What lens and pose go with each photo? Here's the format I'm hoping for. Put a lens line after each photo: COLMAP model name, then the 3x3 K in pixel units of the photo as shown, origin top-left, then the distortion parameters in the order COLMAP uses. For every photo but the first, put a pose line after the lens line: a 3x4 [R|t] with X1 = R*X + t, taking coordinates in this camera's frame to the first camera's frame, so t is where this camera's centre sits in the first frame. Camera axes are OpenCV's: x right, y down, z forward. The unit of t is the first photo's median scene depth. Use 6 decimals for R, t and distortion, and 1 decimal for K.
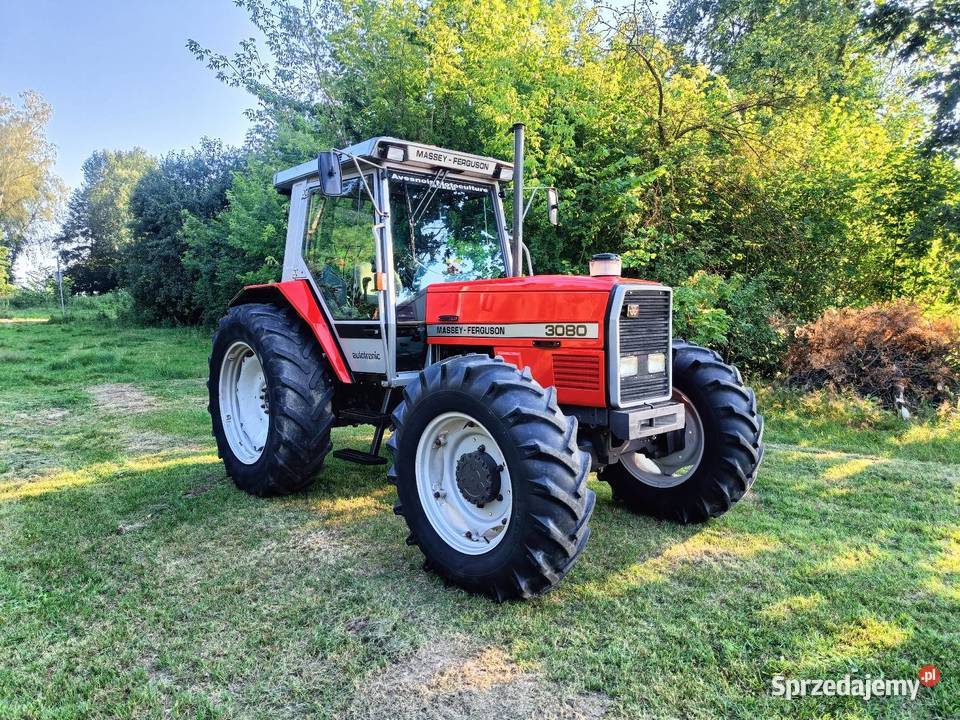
lens RADIAL K [[667.9, 0, 477.9], [0, 667.9, 362.0], [0, 0, 1]] dist [0.018161, -0.005075]
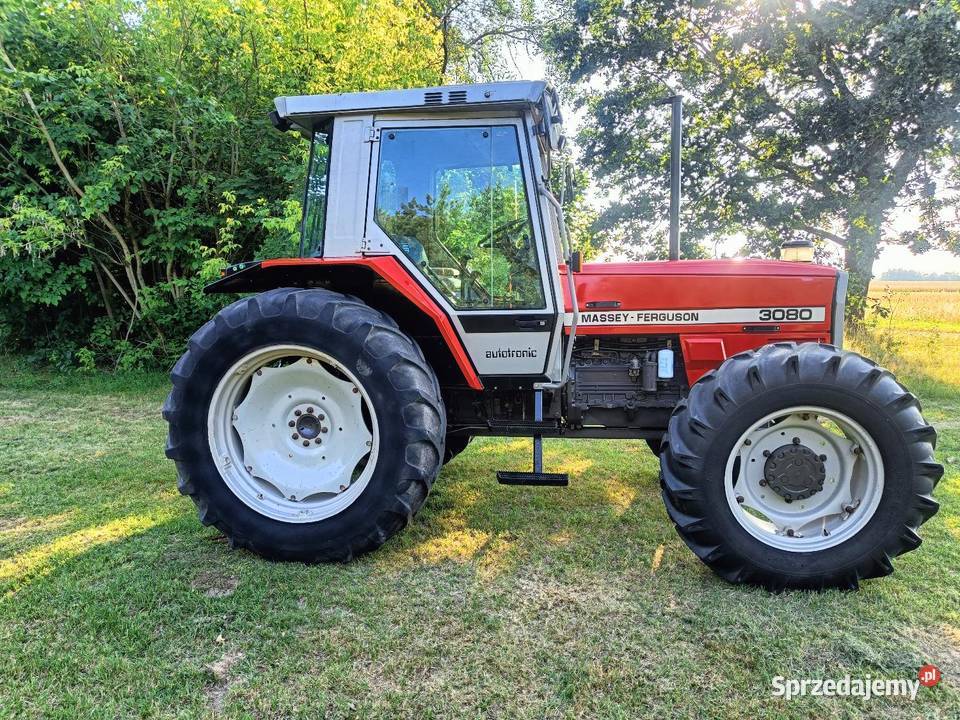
lens RADIAL K [[667.9, 0, 480.0], [0, 667.9, 364.6], [0, 0, 1]] dist [0.018161, -0.005075]
pose [[0.782394, -0.074700, 0.618288, -0.745264], [0.053125, 0.997167, 0.053249, -0.043551], [-0.620514, -0.008815, 0.784146, 0.422637]]
